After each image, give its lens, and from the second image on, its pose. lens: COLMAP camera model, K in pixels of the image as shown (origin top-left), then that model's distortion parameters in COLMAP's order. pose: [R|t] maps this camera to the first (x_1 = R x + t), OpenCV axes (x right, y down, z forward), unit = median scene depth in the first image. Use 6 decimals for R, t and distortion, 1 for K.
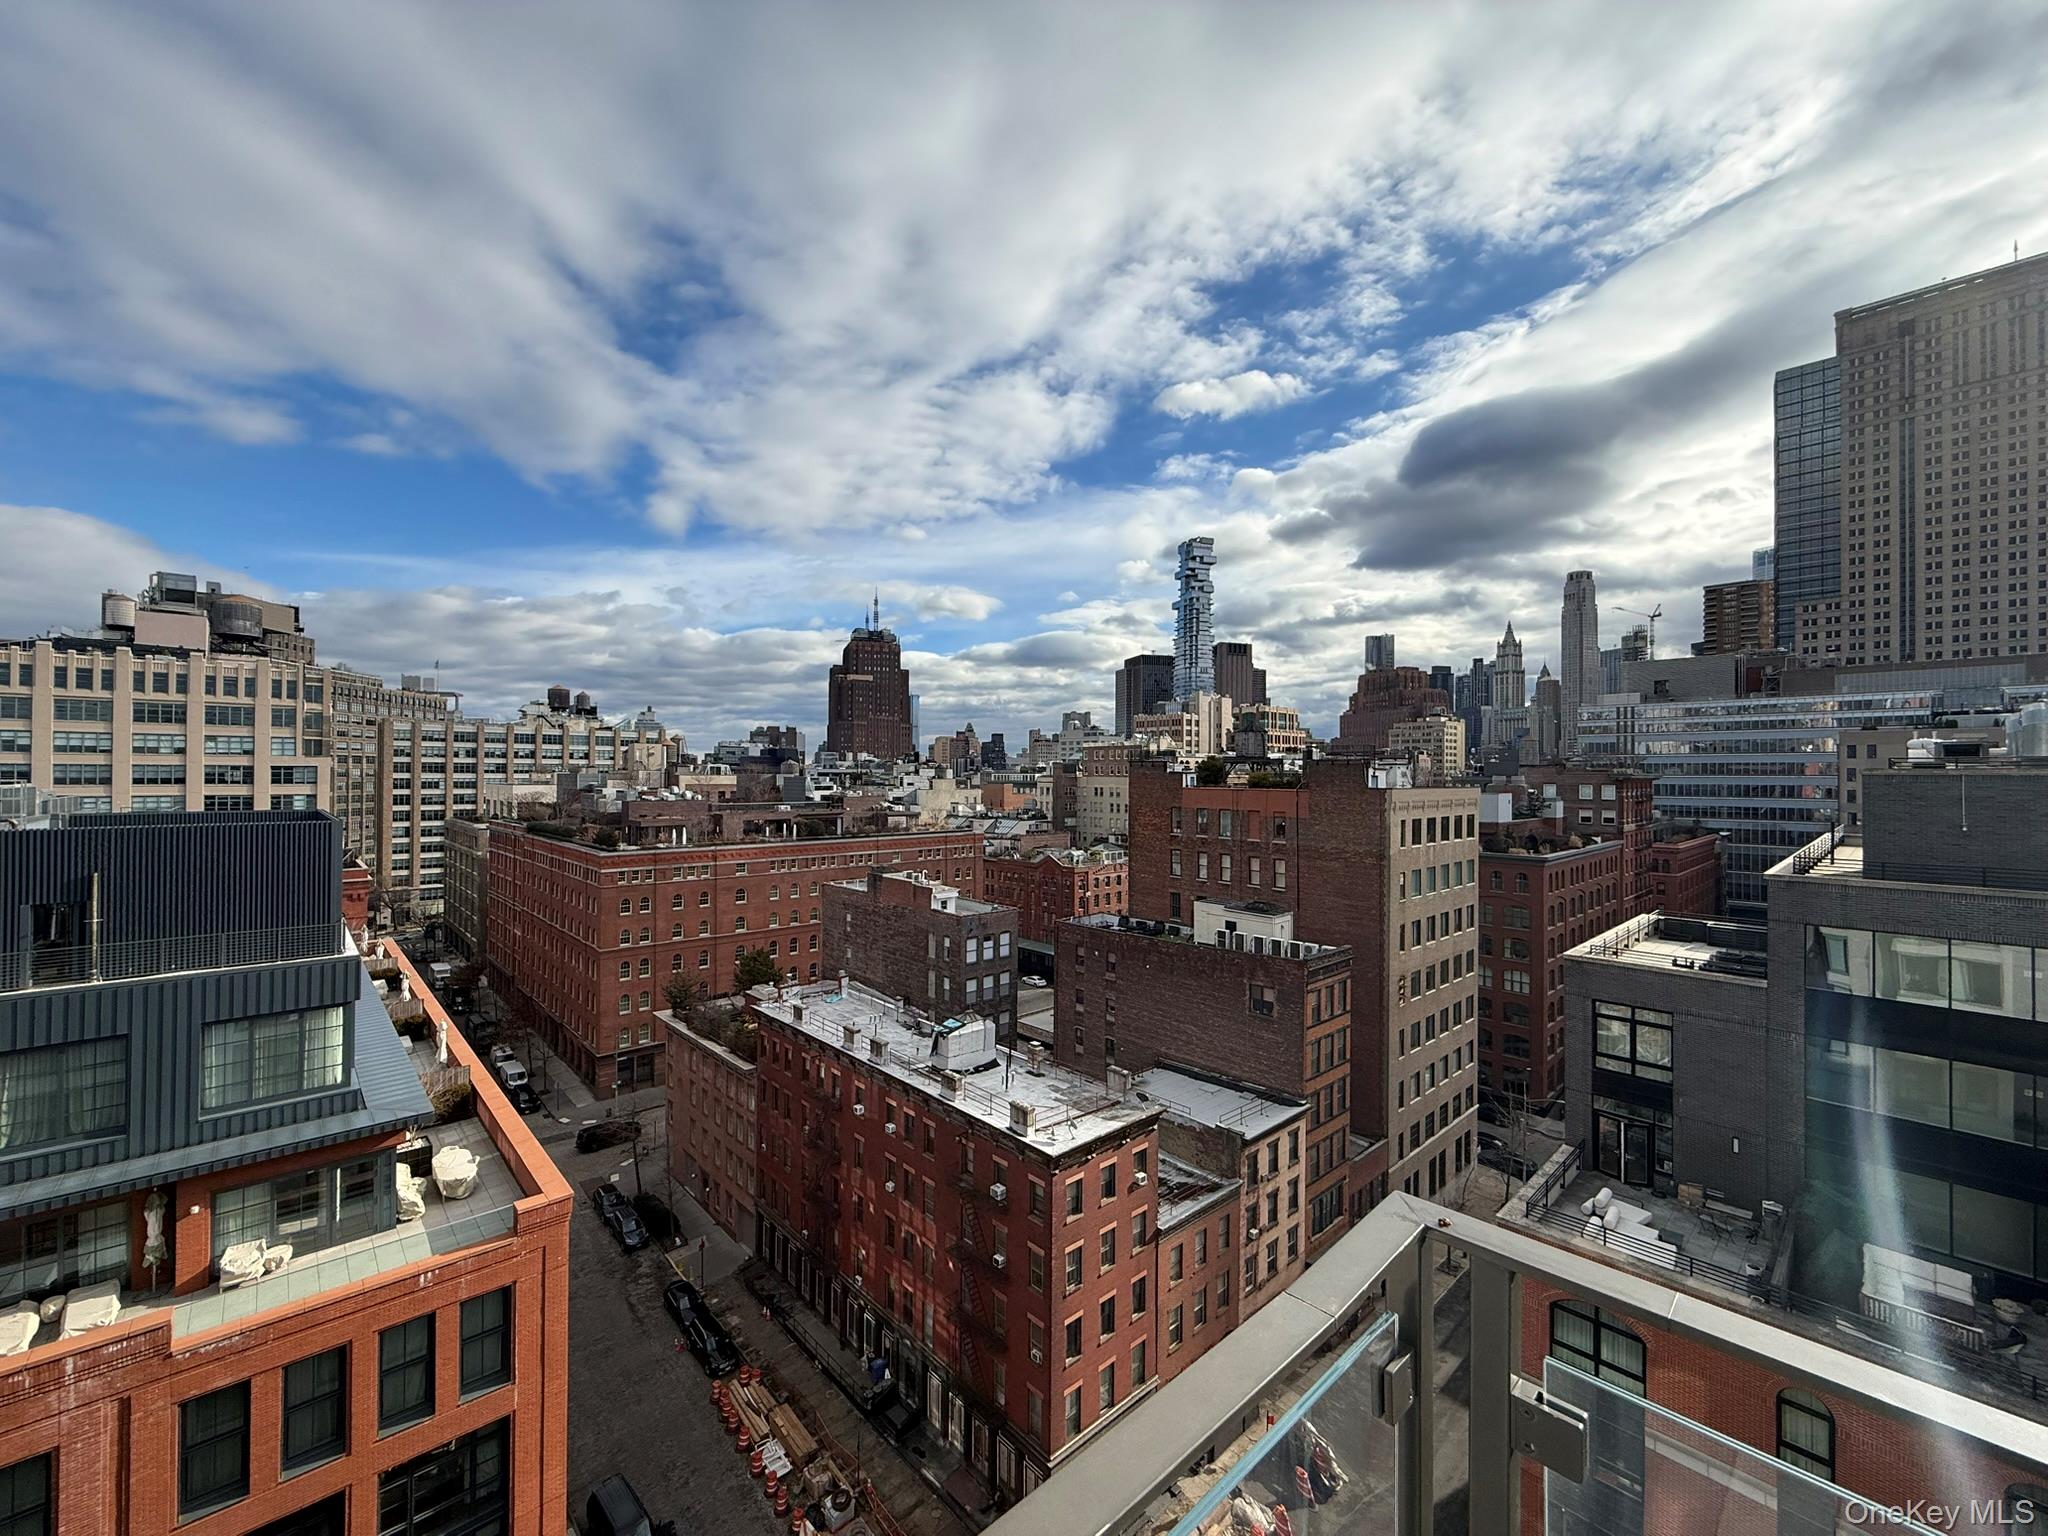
lens RADIAL K [[816.6, 0, 1018.8], [0, 816.6, 765.0], [0, 0, 1]] dist [0.005730, -0.000947]
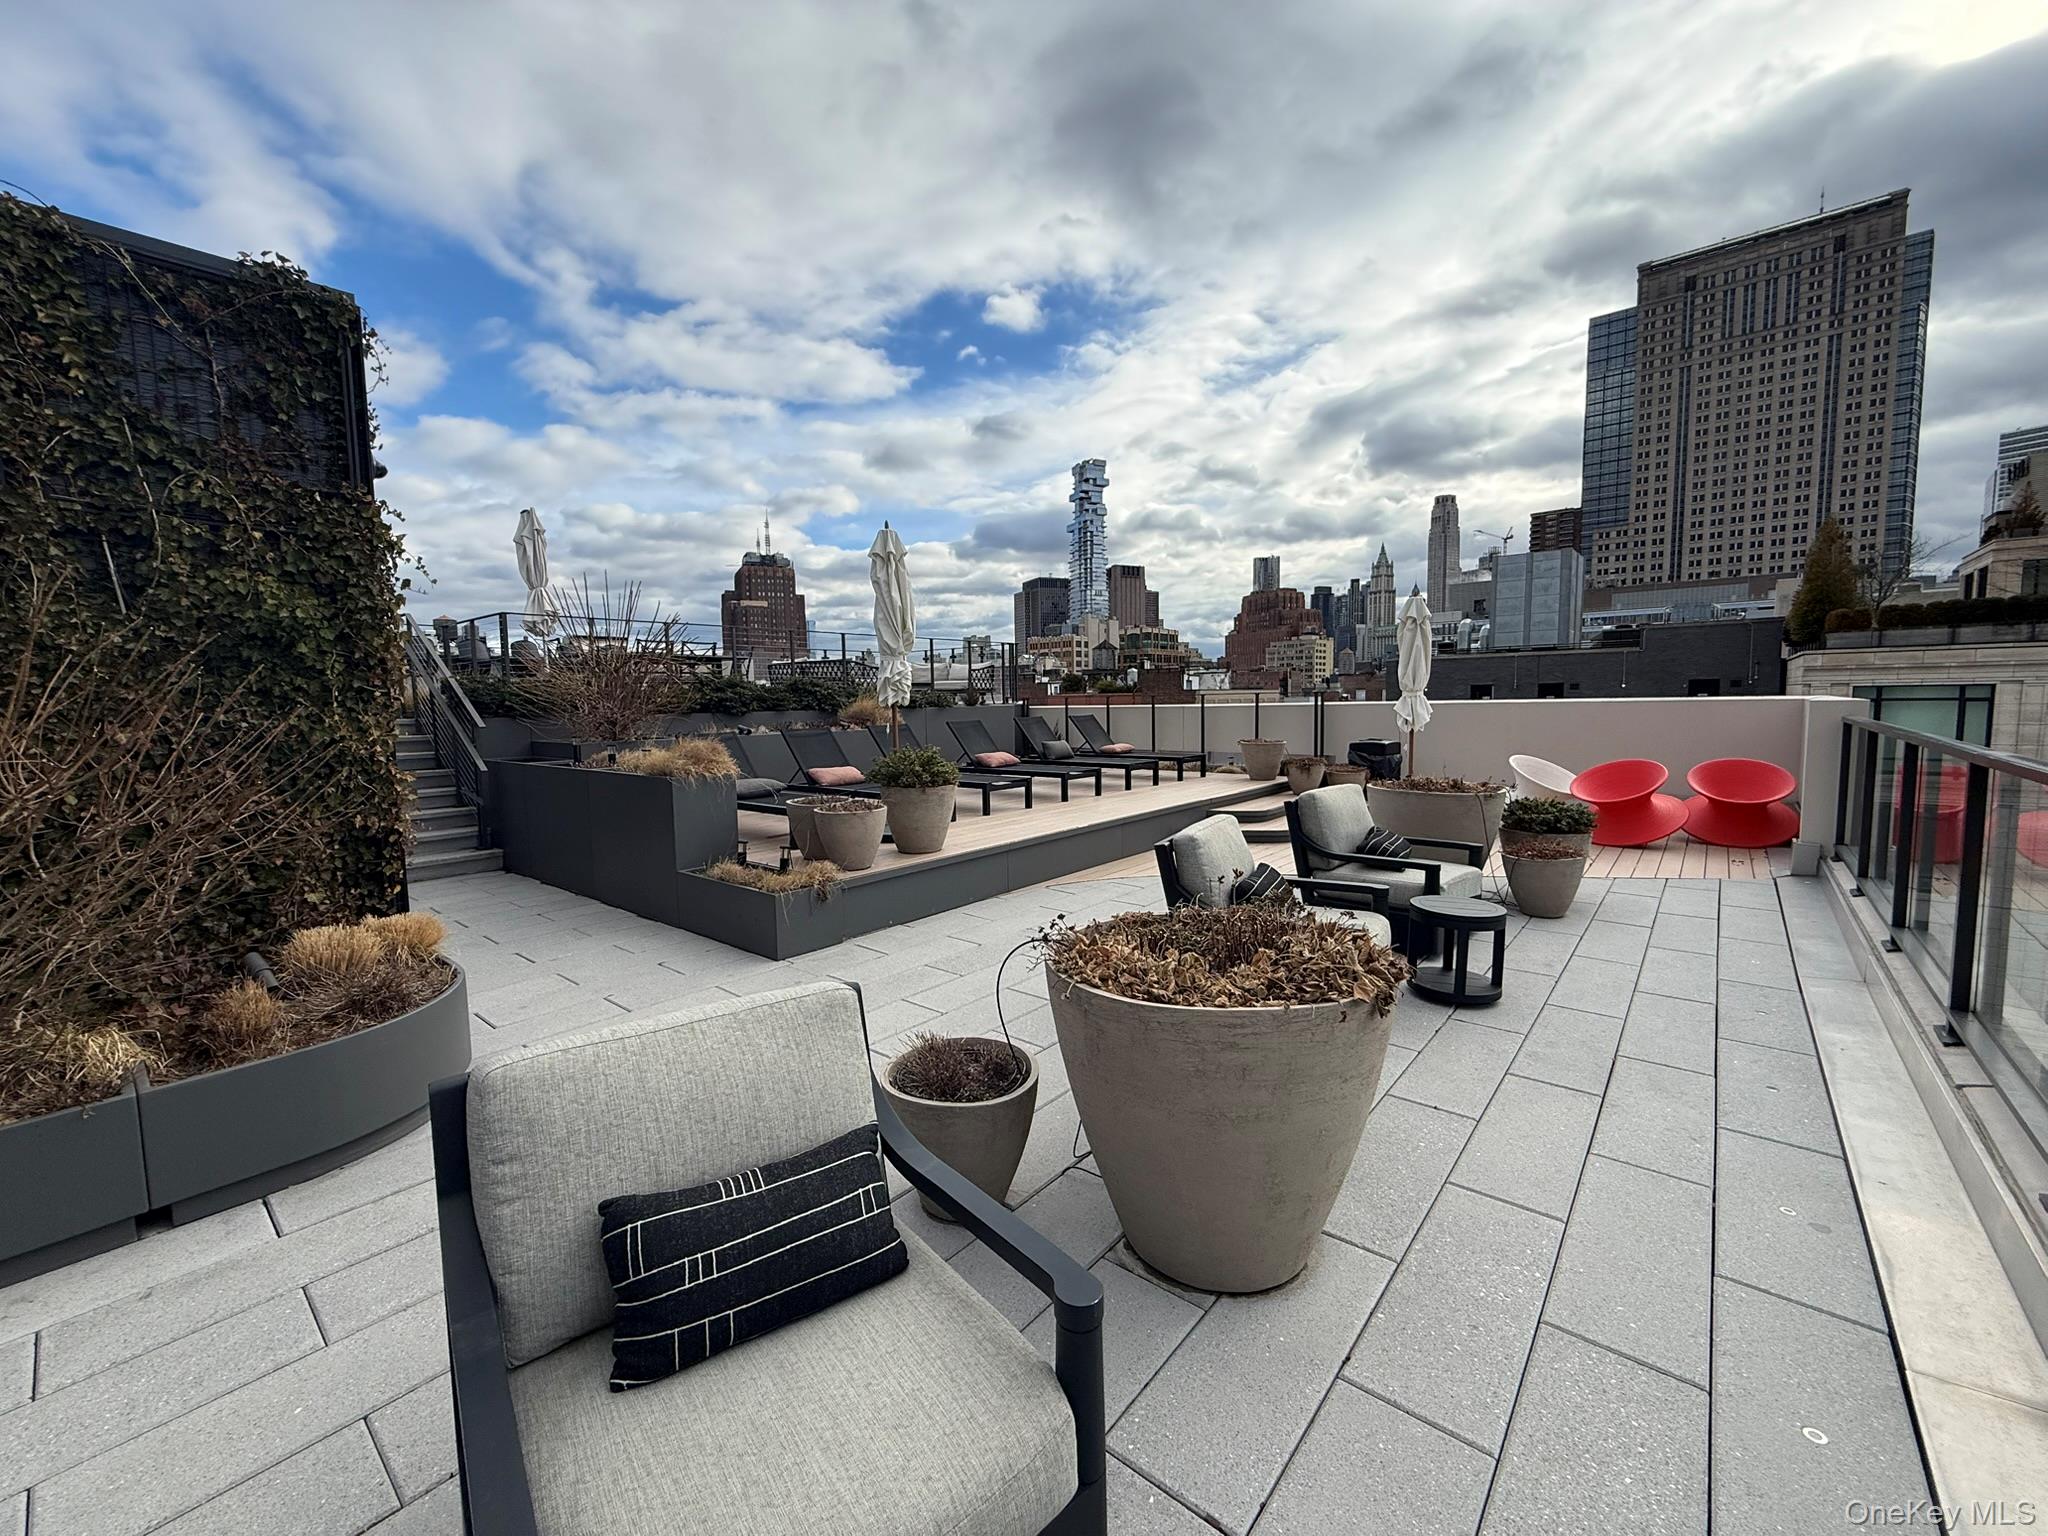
lens RADIAL K [[816.6, 0, 1018.1], [0, 816.6, 762.6], [0, 0, 1]] dist [0.005730, -0.000947]
pose [[0.992848, -0.032203, 0.114956, 0.011241], [0.021868, 0.995697, 0.090054, 0.011705], [-0.117362, -0.086896, 0.989280, -0.146883]]
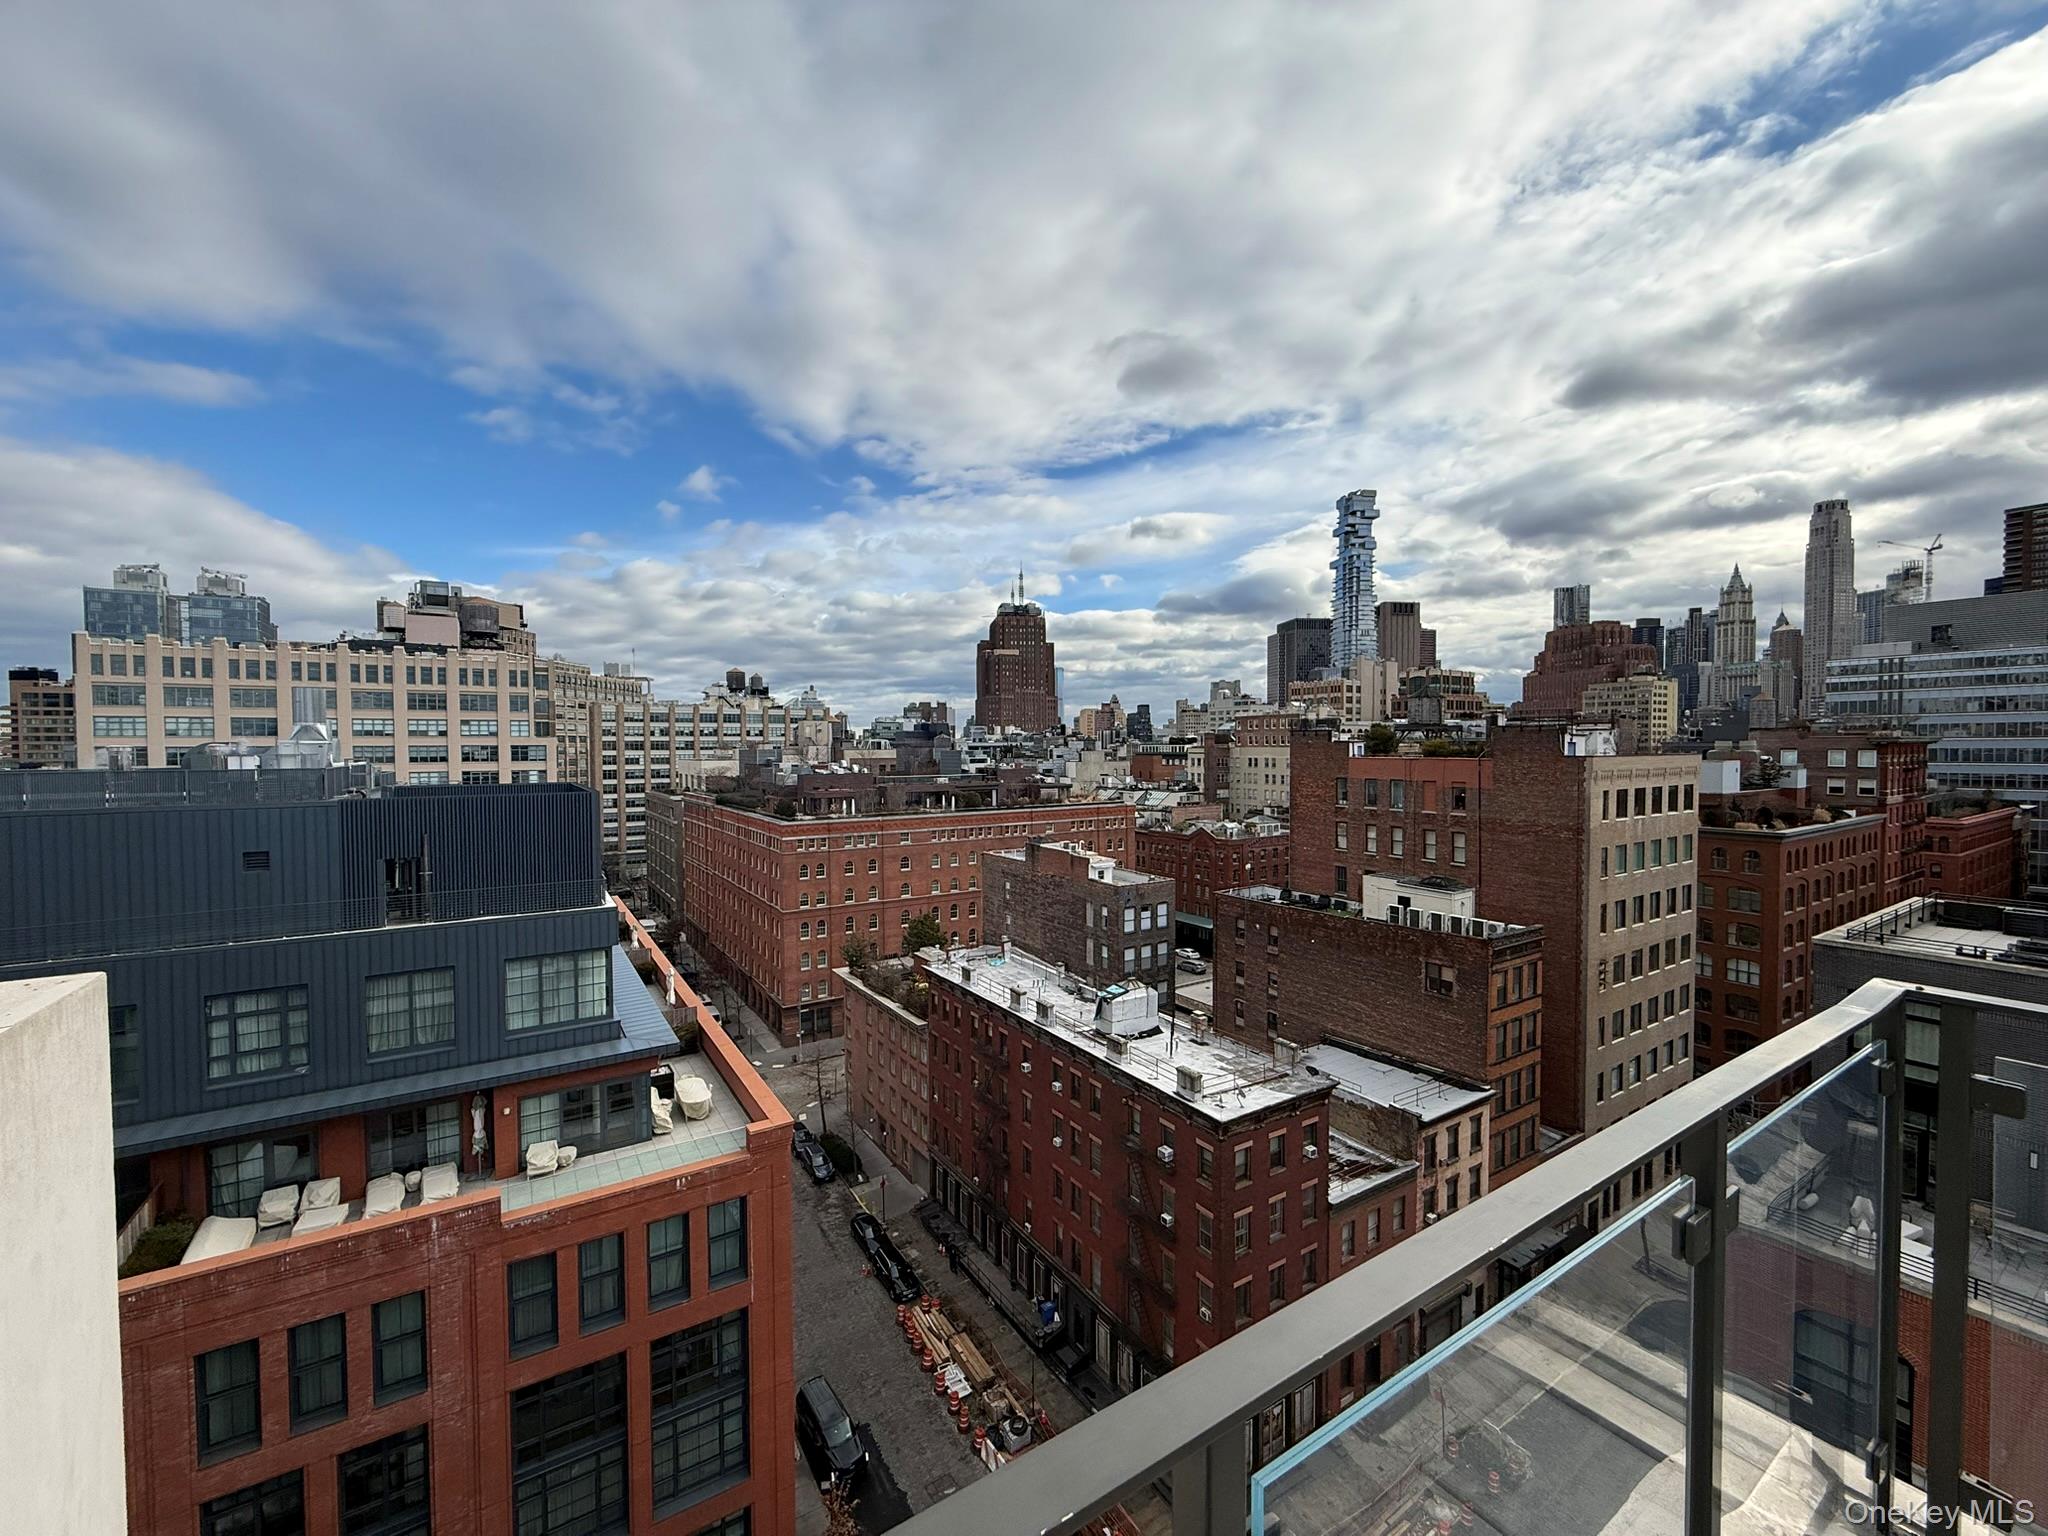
lens RADIAL K [[816.6, 0, 1019.6], [0, 816.6, 765.3], [0, 0, 1]] dist [0.005730, -0.000947]
pose [[0.984469, -0.006992, -0.175416, -0.006955], [0.013020, 0.999363, 0.033234, -0.000019], [0.175072, -0.035002, 0.983933, -0.006844]]
